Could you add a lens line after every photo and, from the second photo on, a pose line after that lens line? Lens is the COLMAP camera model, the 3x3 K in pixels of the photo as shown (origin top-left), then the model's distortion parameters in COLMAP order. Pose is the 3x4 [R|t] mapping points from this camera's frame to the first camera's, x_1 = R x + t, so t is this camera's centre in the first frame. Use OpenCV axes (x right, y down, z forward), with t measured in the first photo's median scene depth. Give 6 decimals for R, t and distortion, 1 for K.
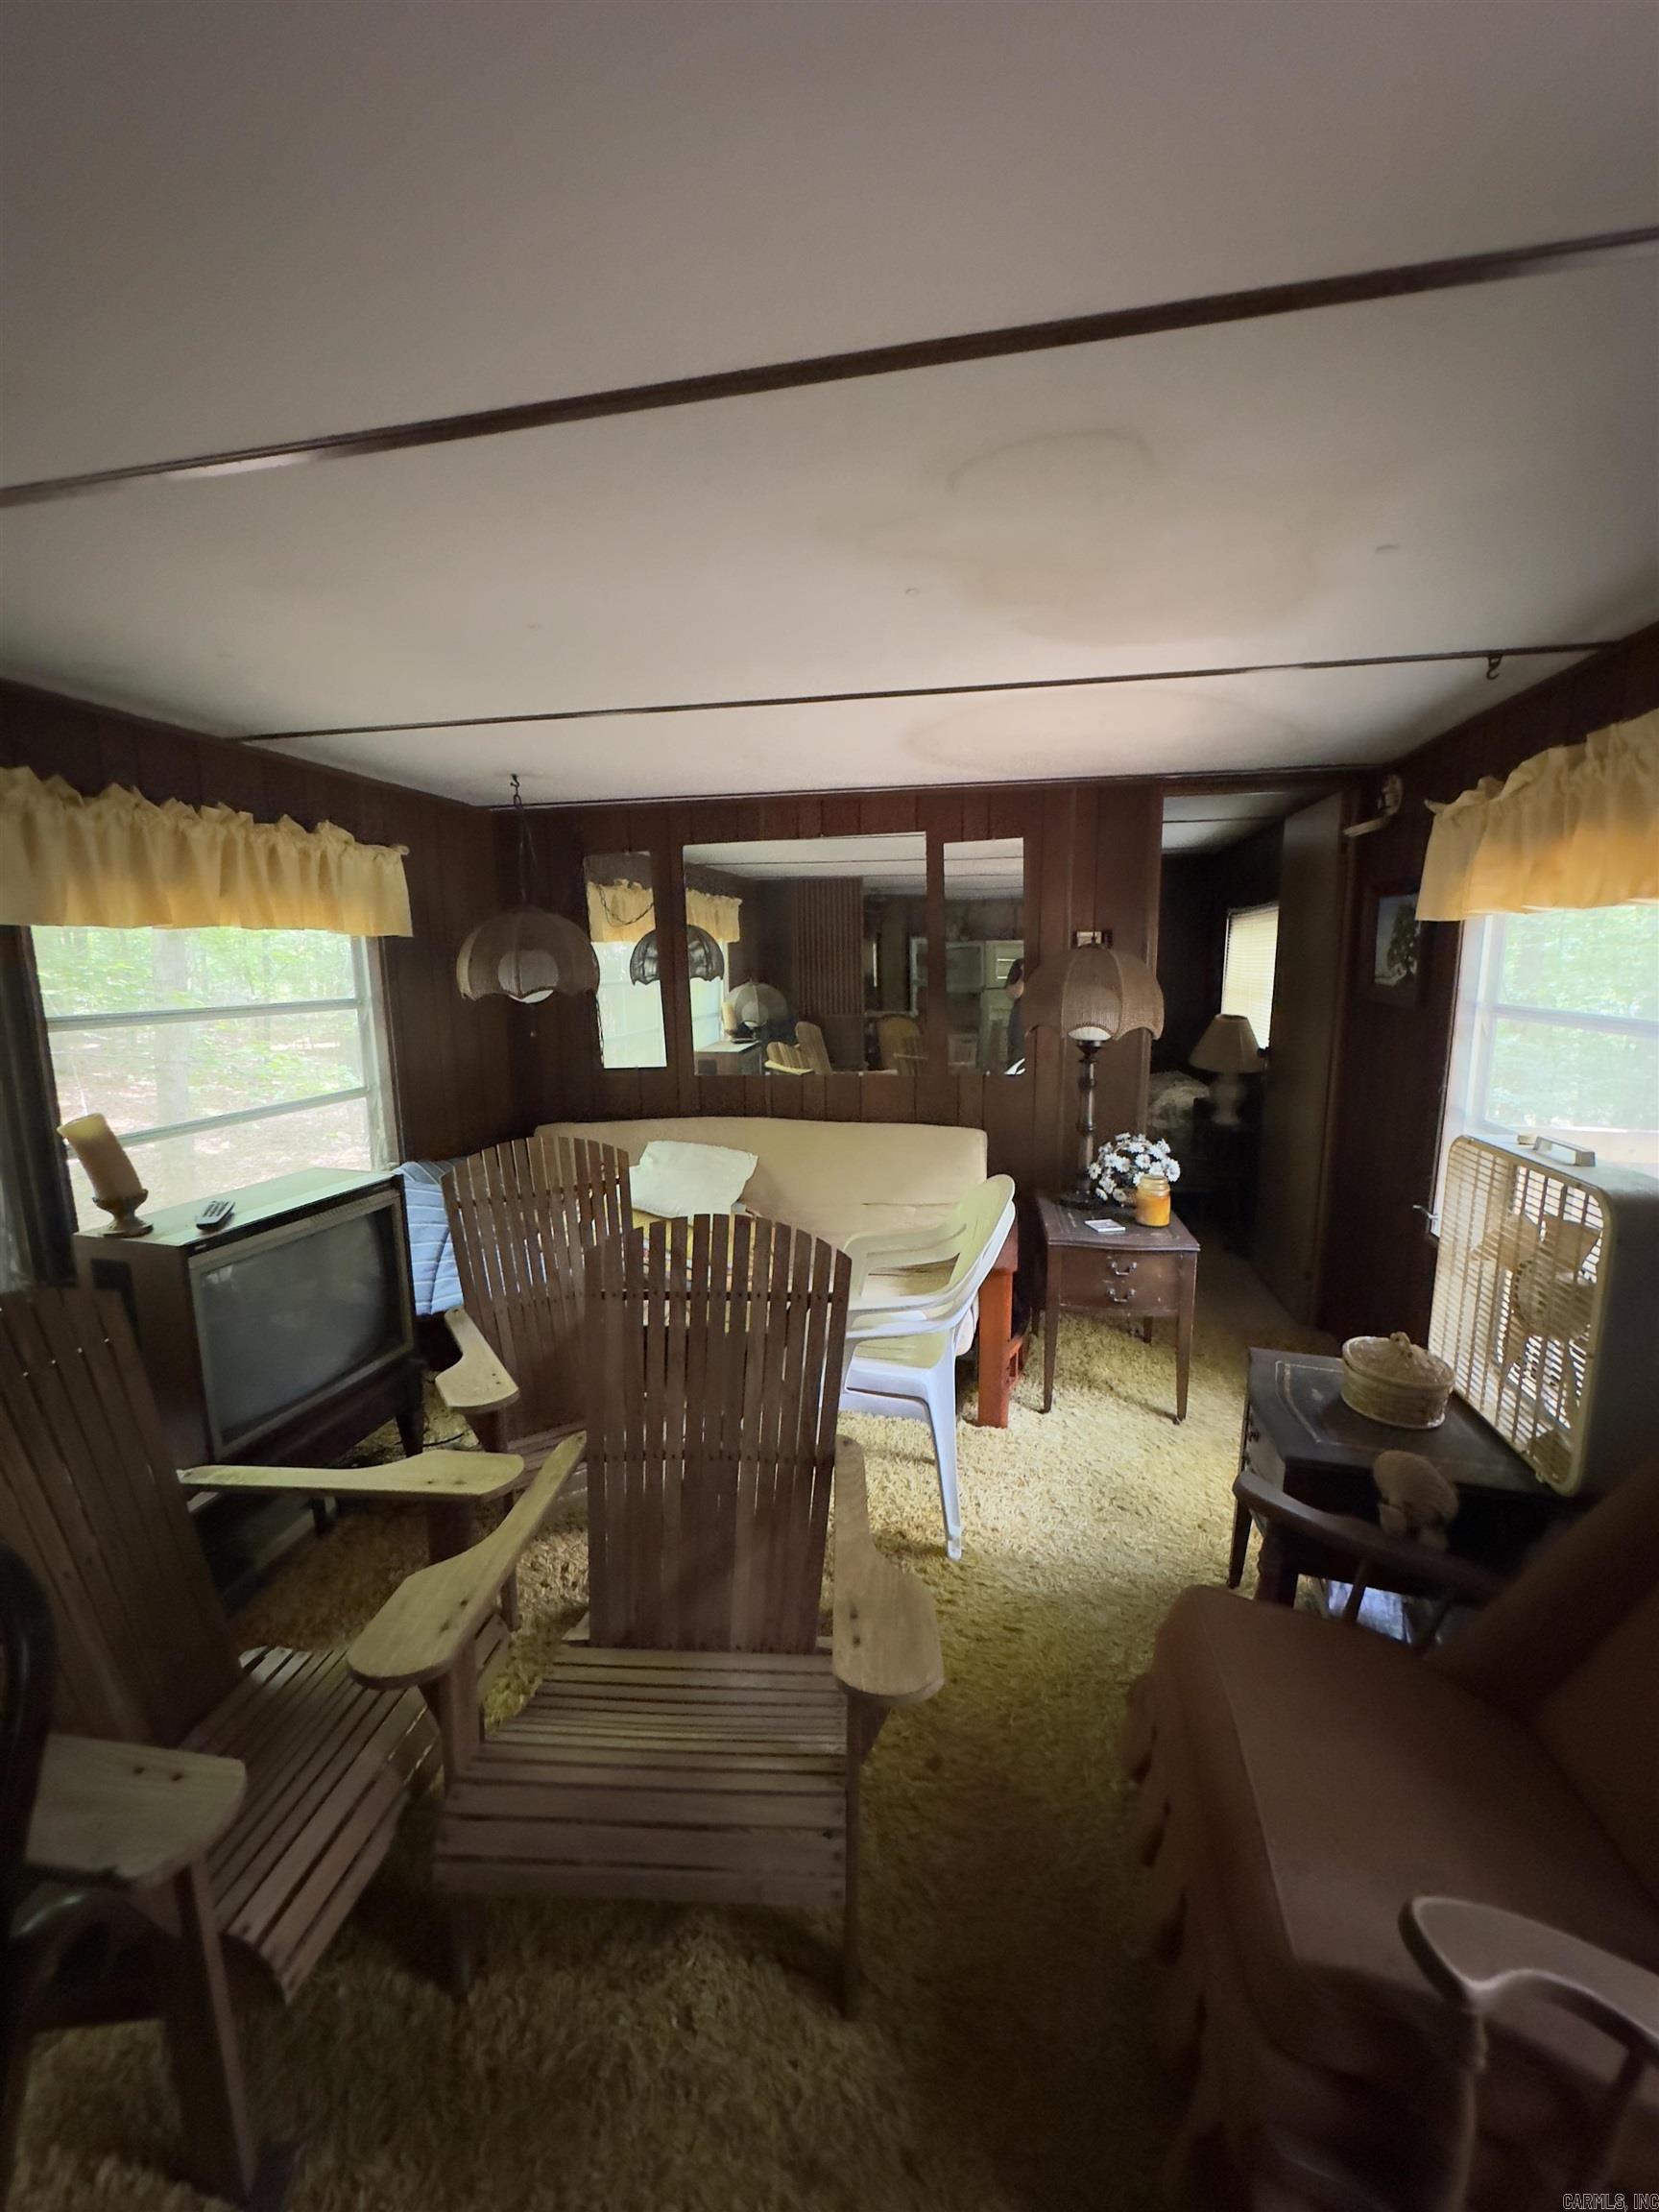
lens RADIAL K [[885.8, 0, 832.8], [0, 885.8, 1108.9], [0, 0, 1]] dist [-0.003952, -0.000309]
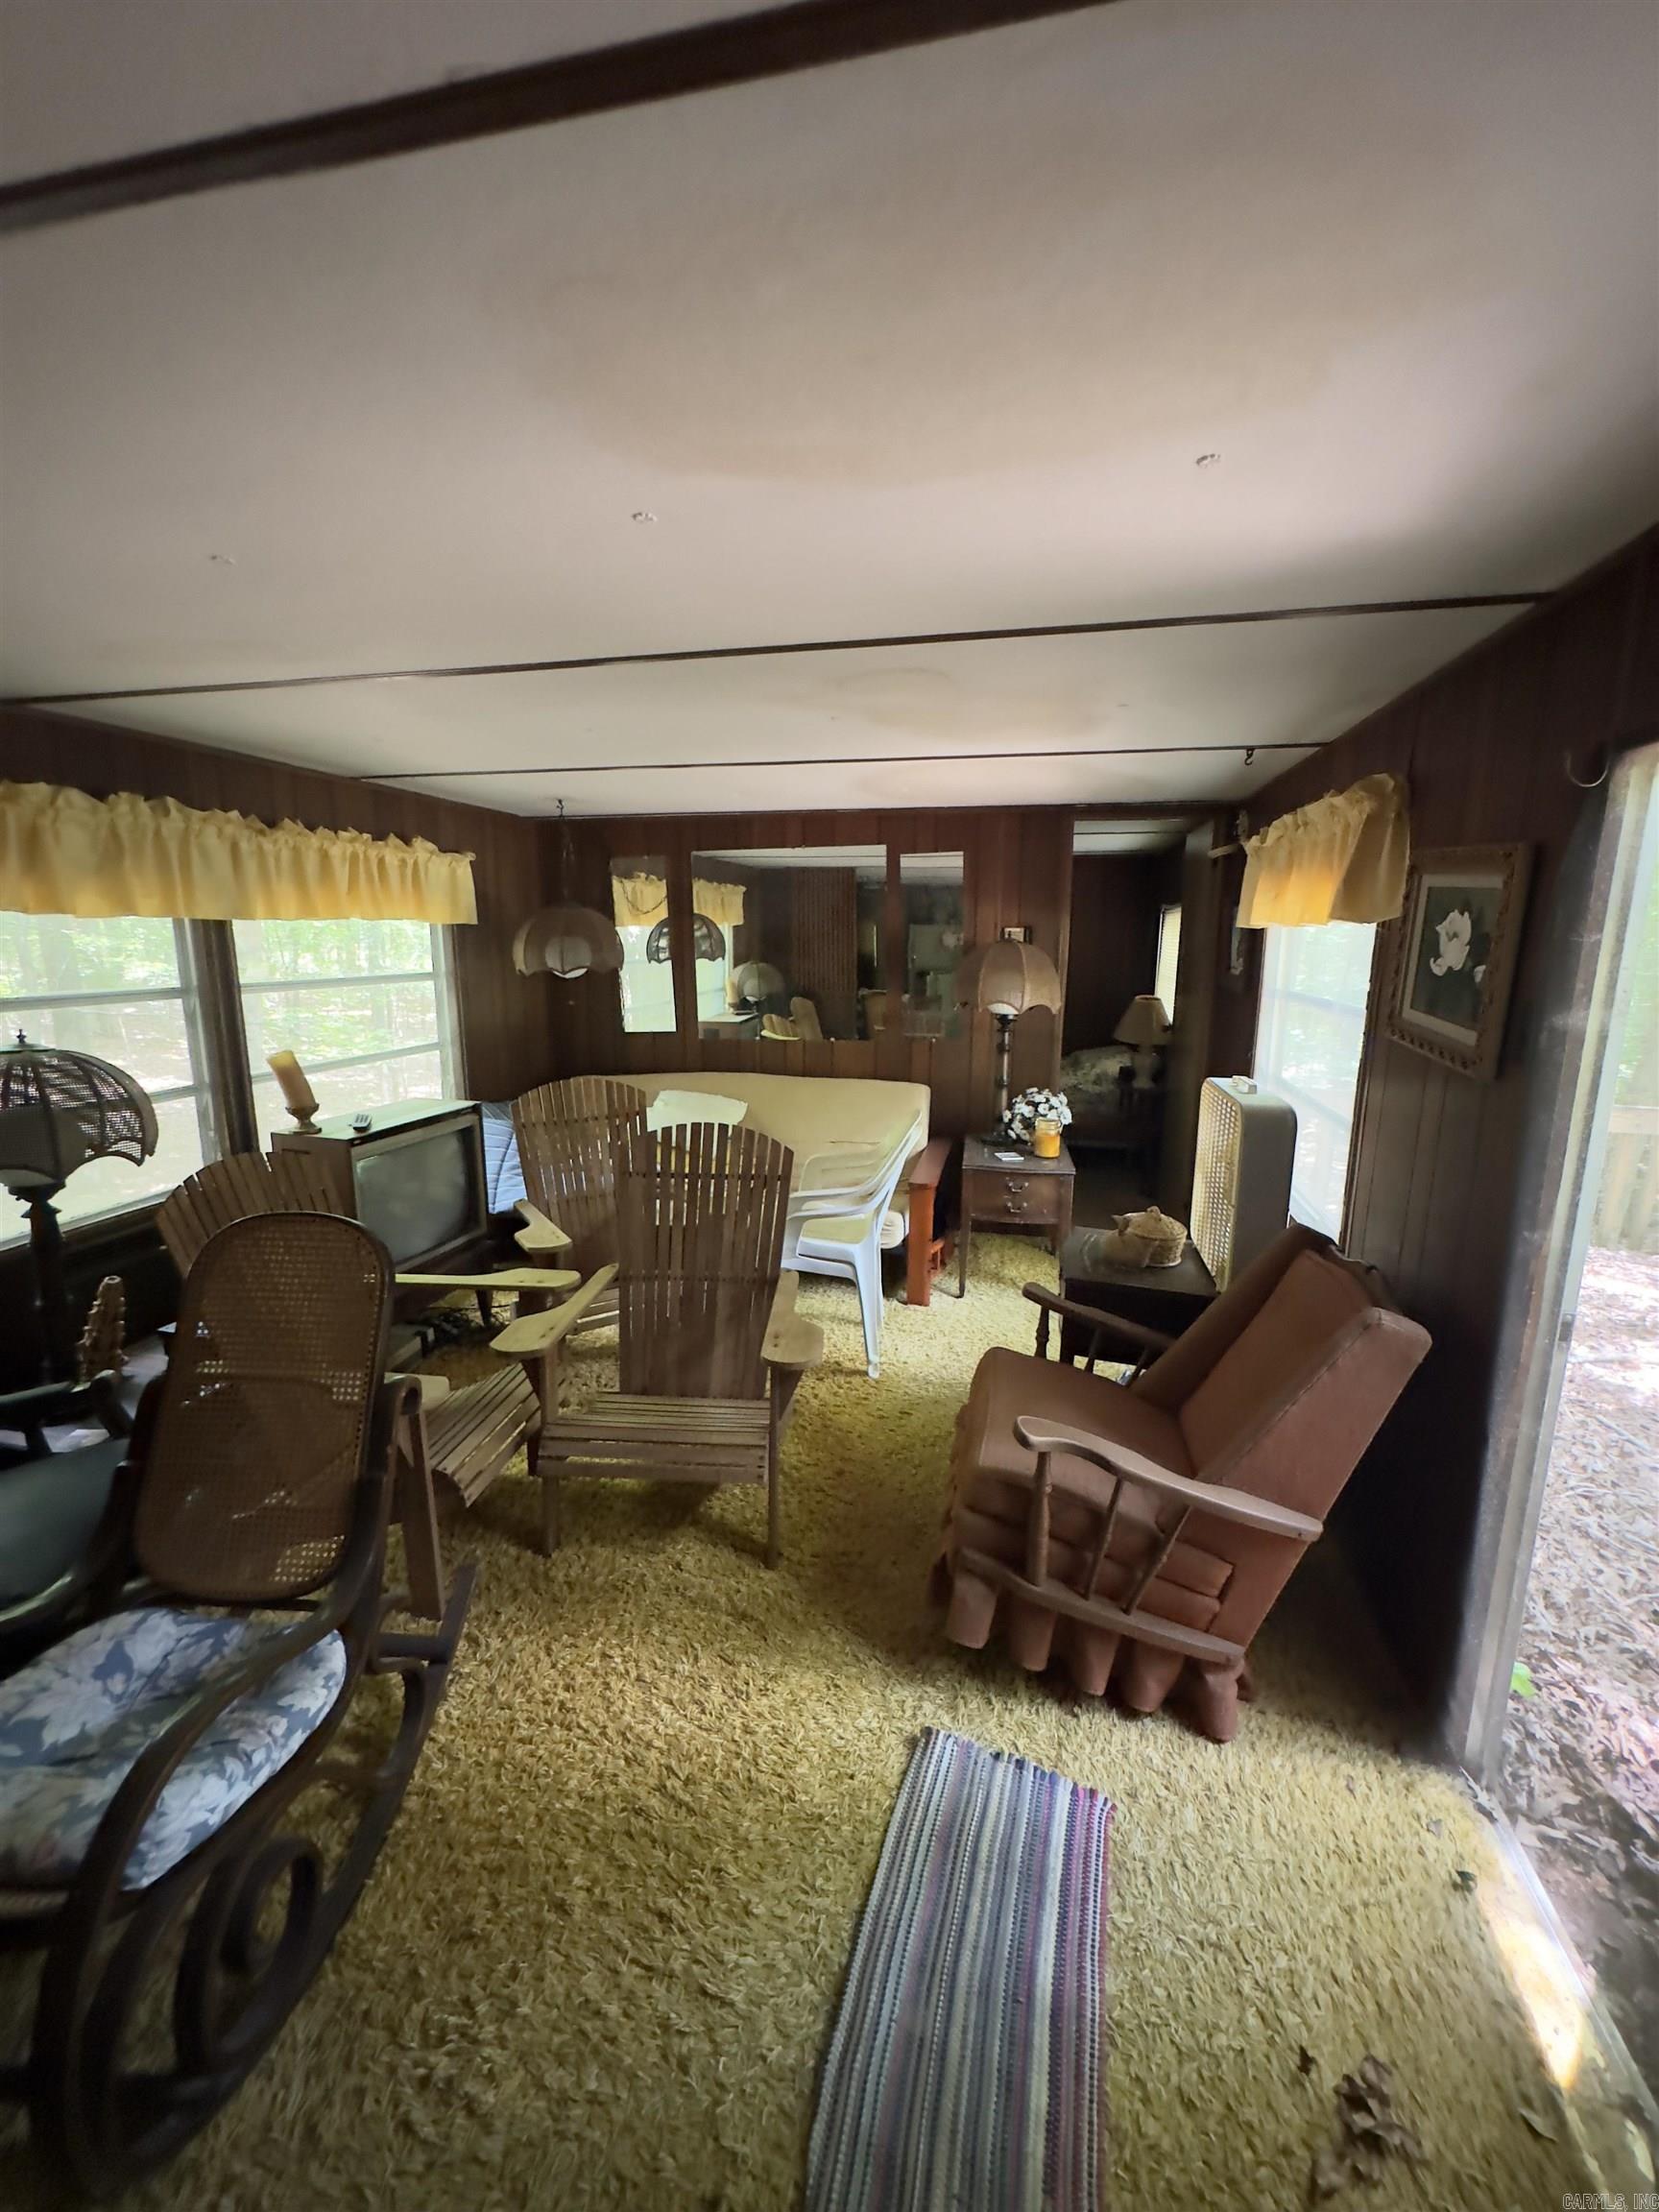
lens RADIAL K [[885.8, 0, 828.3], [0, 885.8, 1109.2], [0, 0, 1]] dist [-0.003952, -0.000309]
pose [[0.999711, 0.017423, -0.016564, 0.069771], [-0.016980, 0.999505, 0.026501, 0.036824], [0.017018, -0.026212, 0.999512, -0.344994]]
